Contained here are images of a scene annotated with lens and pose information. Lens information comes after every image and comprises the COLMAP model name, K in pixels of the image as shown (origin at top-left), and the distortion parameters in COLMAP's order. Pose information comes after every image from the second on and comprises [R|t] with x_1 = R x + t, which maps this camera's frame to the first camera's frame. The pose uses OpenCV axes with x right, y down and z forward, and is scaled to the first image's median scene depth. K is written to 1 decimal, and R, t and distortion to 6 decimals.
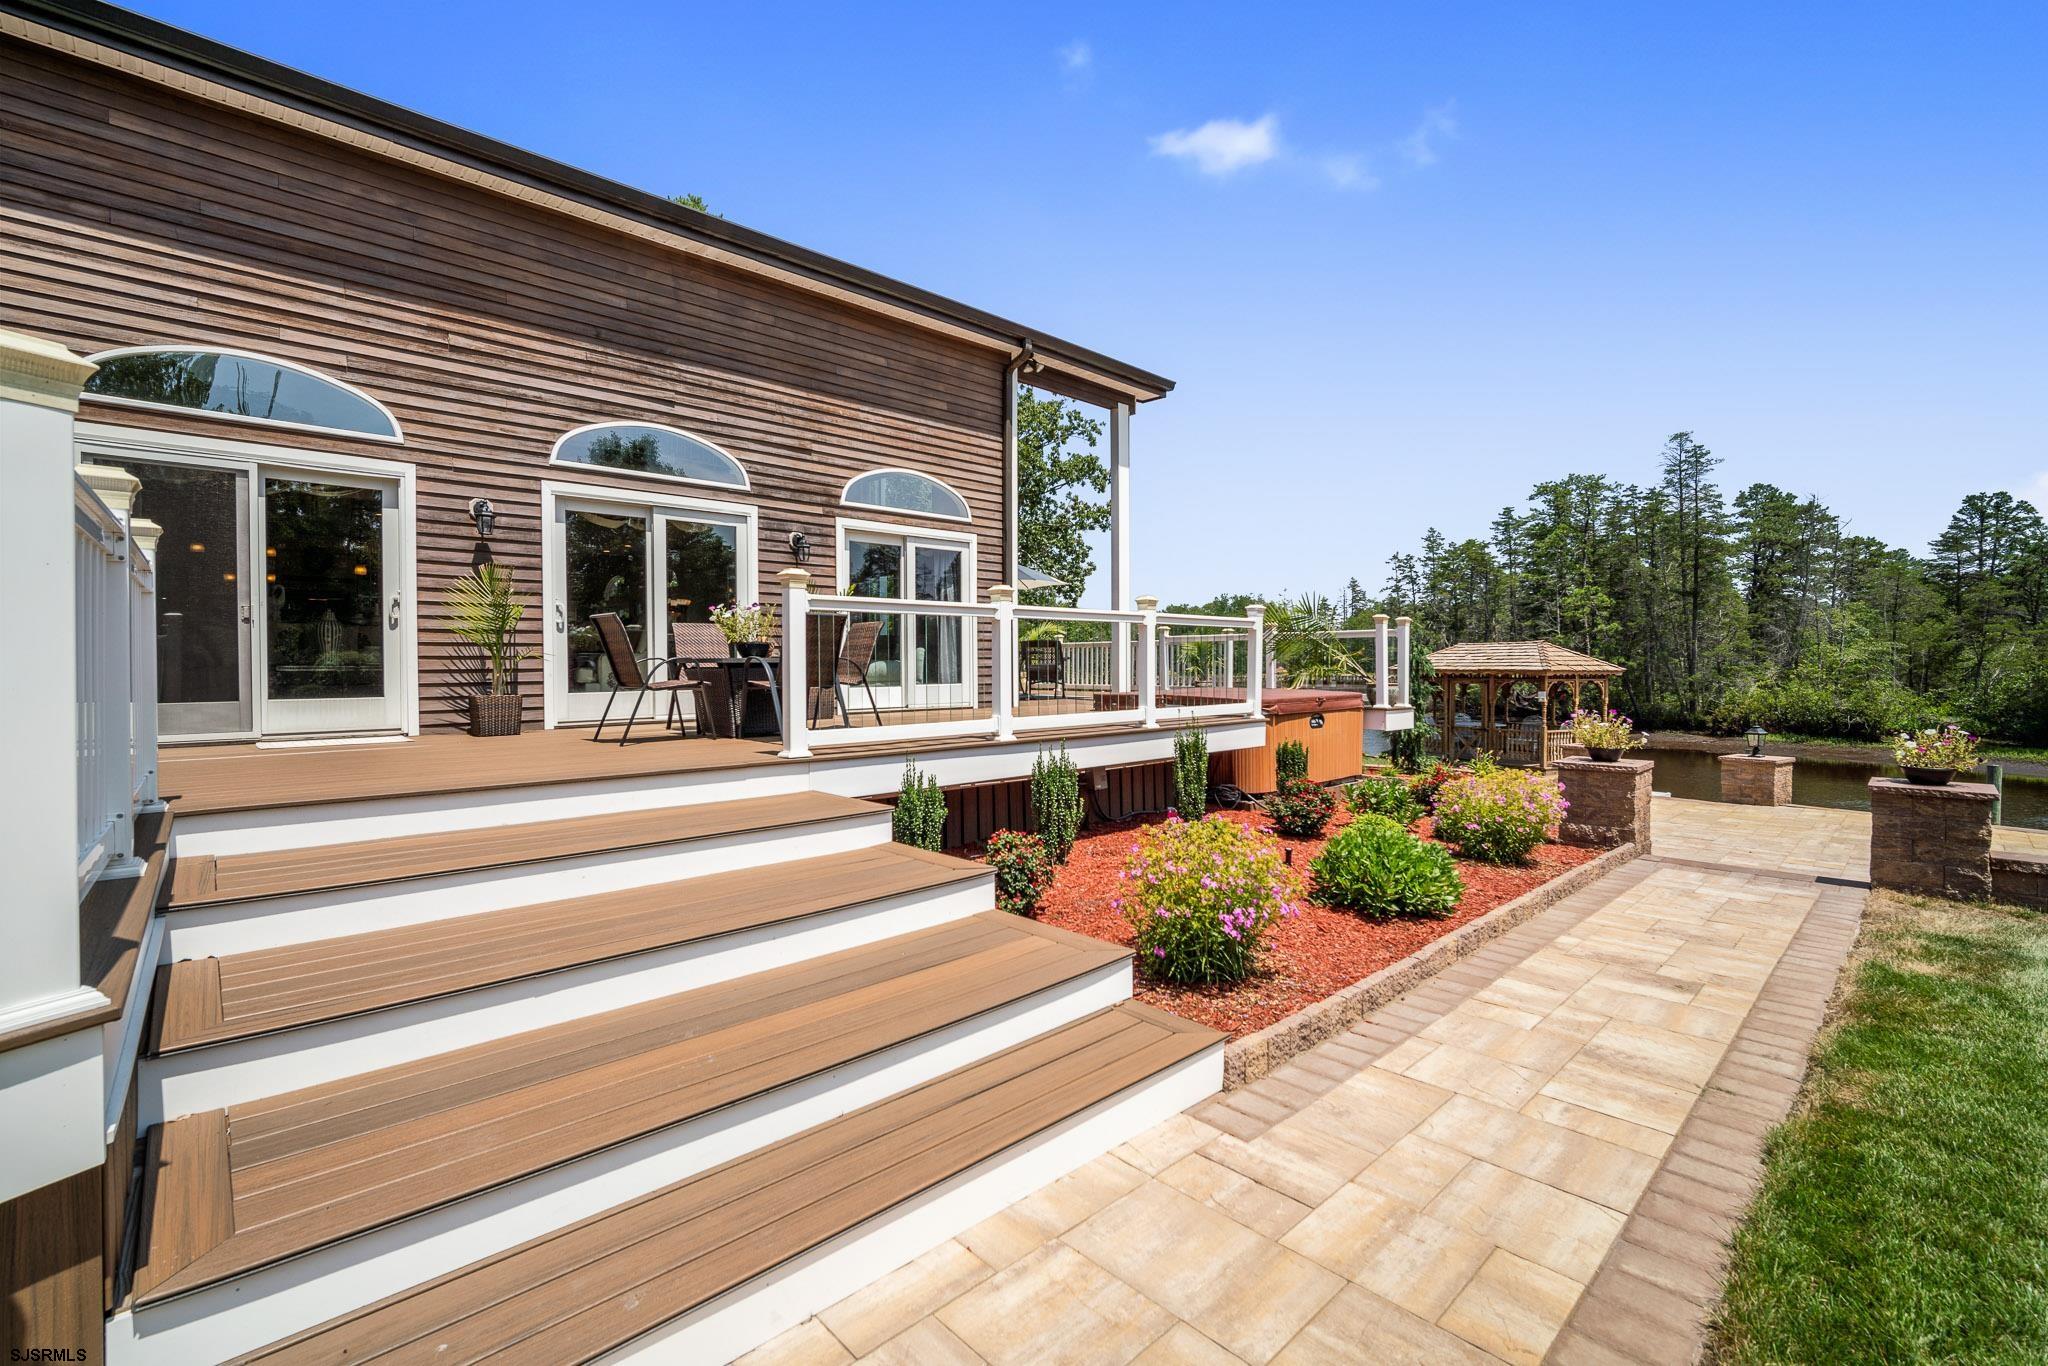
lens RADIAL K [[879.1, 0, 1025.5], [0, 879.1, 672.4], [0, 0, 1]] dist [-0.012471, 0.002891]
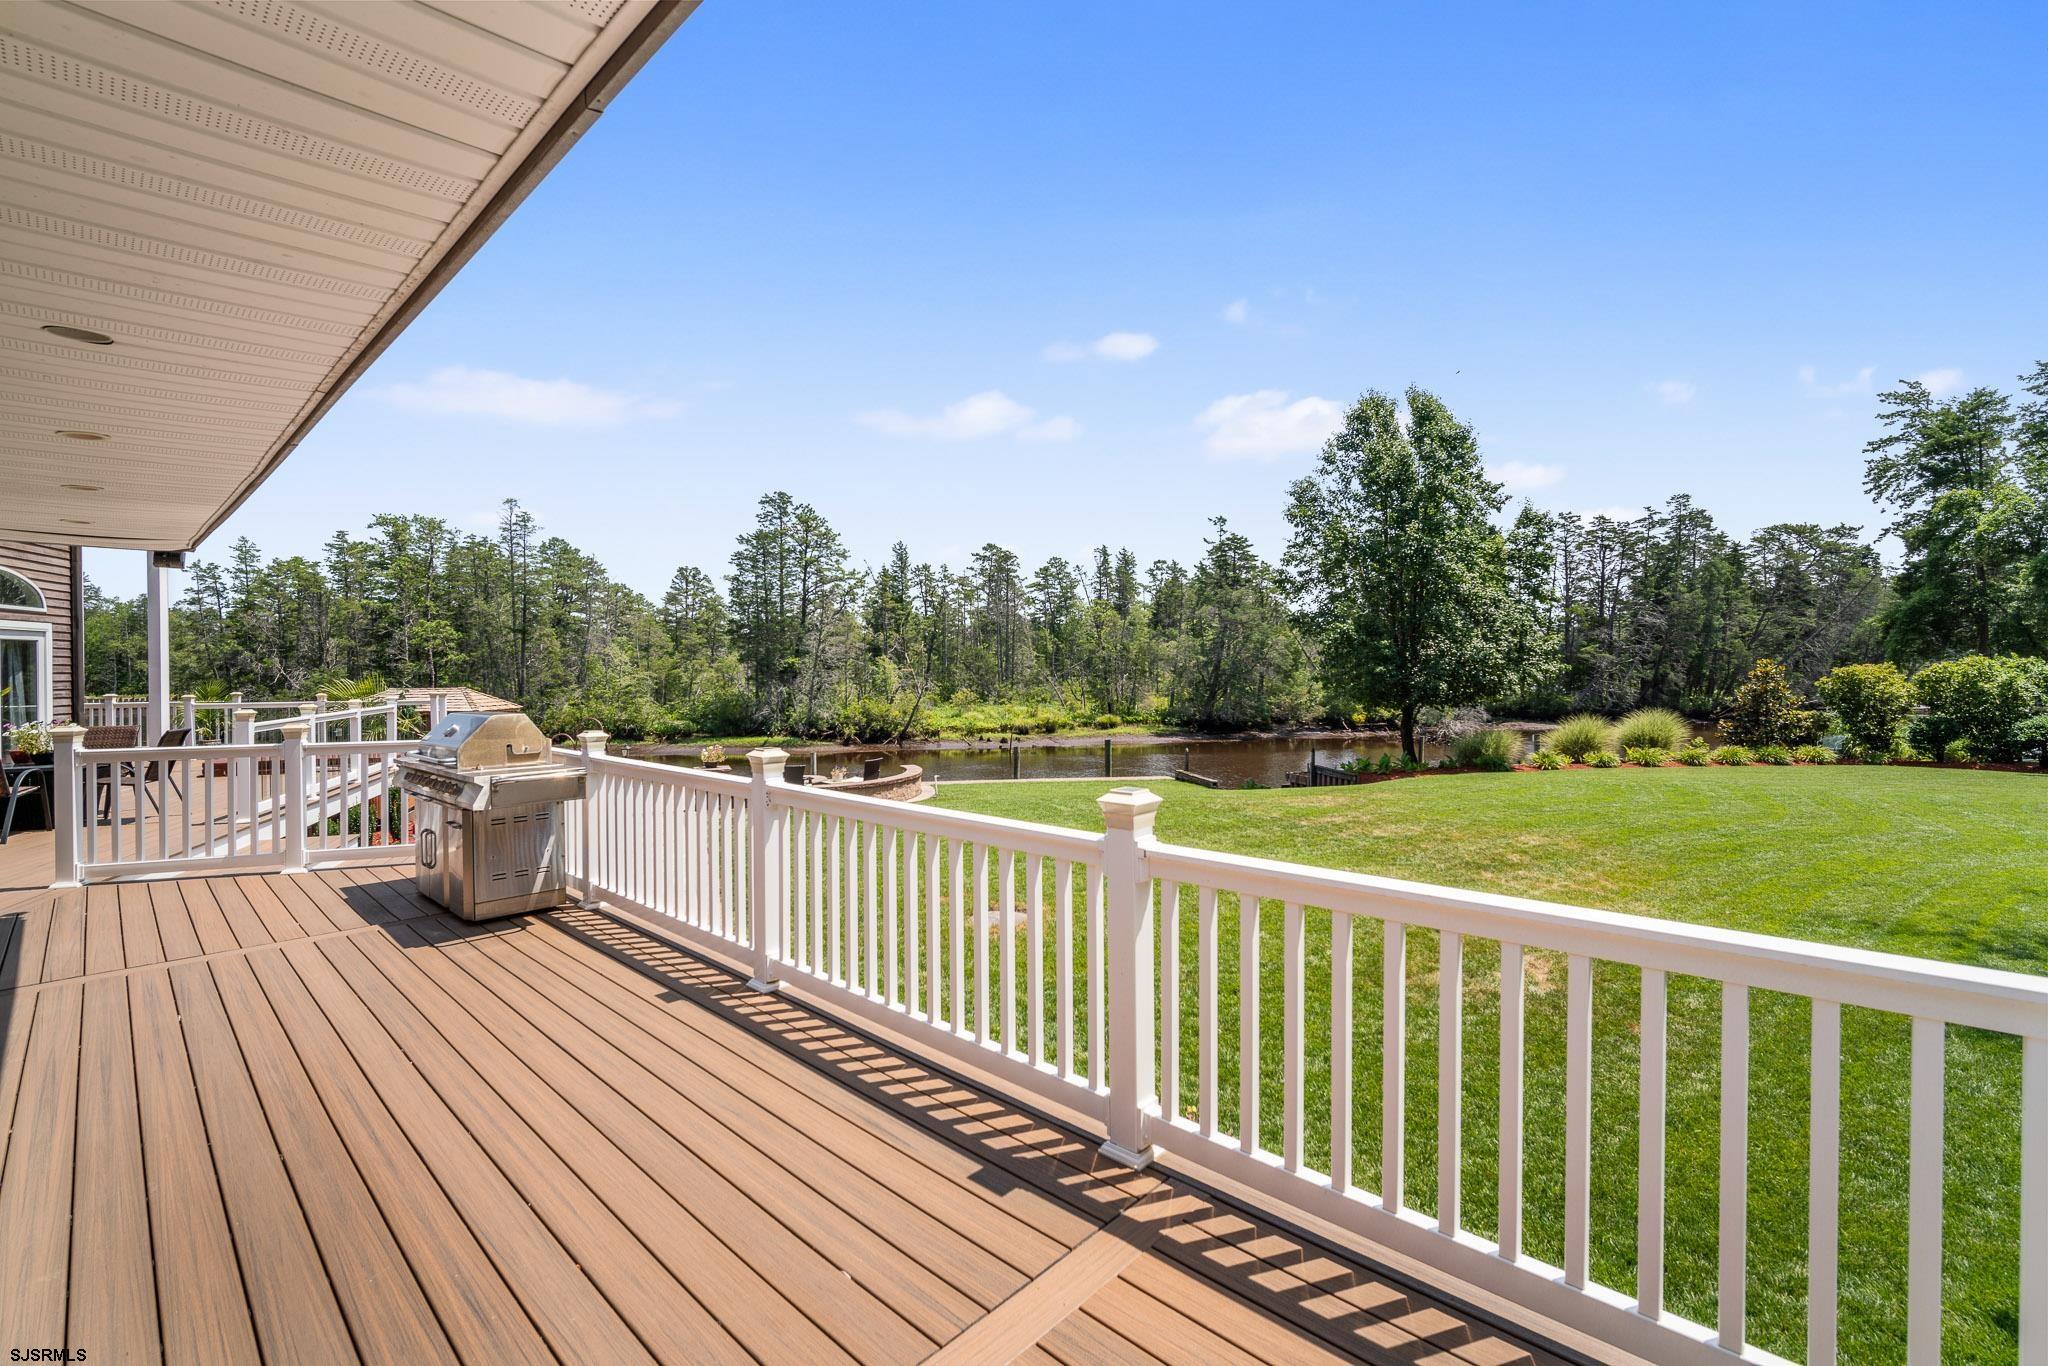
lens RADIAL K [[879.1, 0, 1026.2], [0, 879.1, 671.5], [0, 0, 1]] dist [-0.012471, 0.002891]
pose [[0.354939, -0.002532, 0.934886, -0.619128], [0.015357, 0.999877, -0.003122, -0.078114], [-0.934763, 0.015465, 0.354935, -0.468983]]
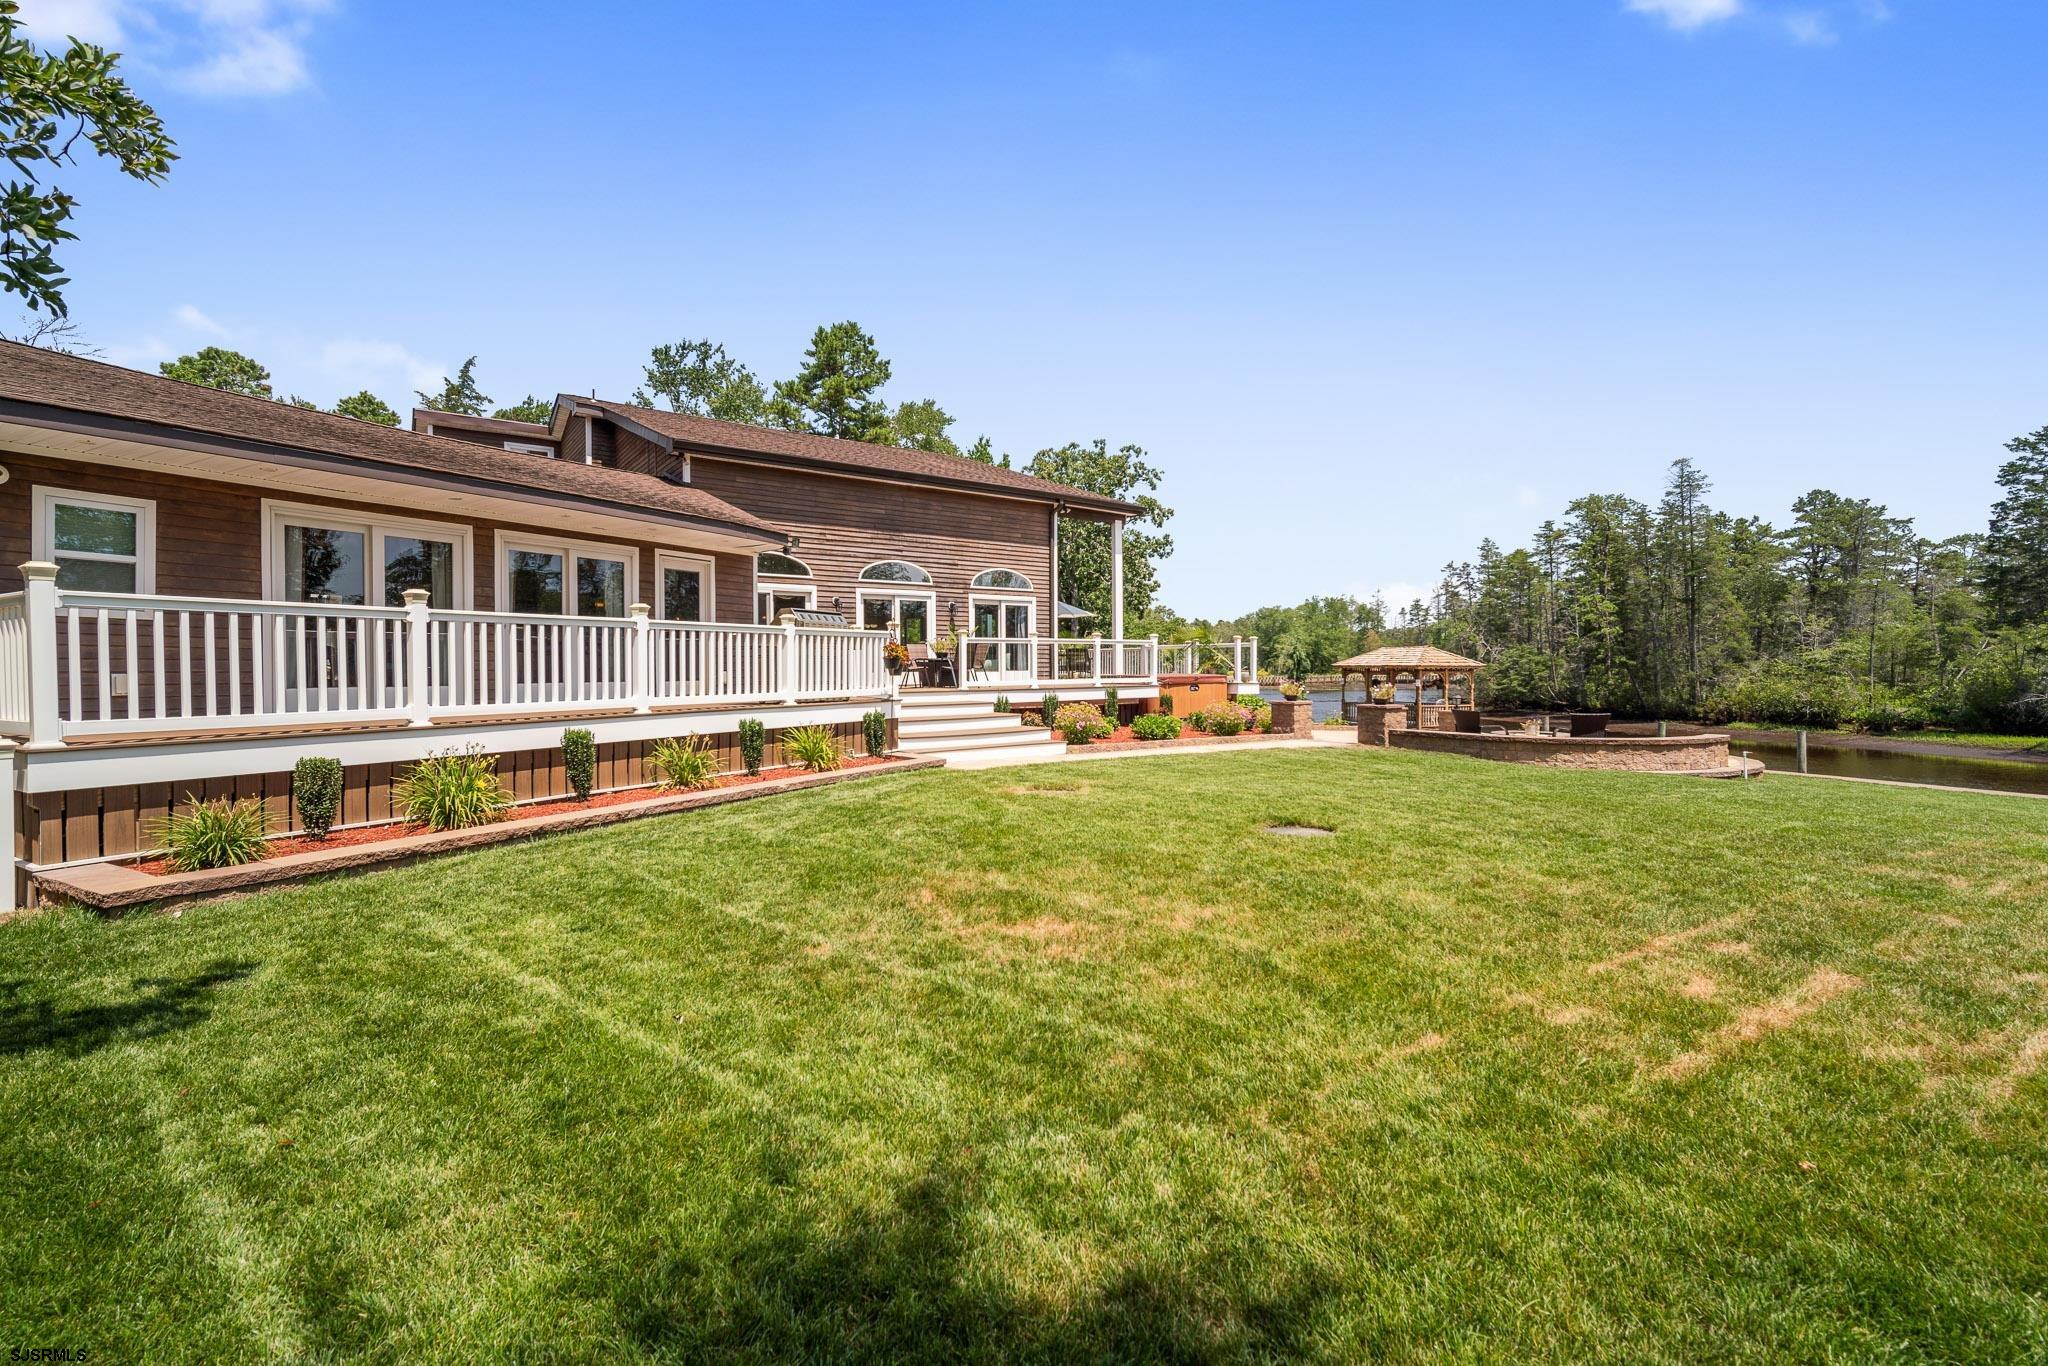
lens RADIAL K [[879.1, 0, 1026.2], [0, 879.1, 672.7], [0, 0, 1]] dist [-0.012471, 0.002891]
pose [[0.993182, -0.001077, -0.116567, 0.157715], [0.000932, 0.999999, -0.001306, 0.019307], [0.116568, 0.001189, 0.993182, -1.008335]]
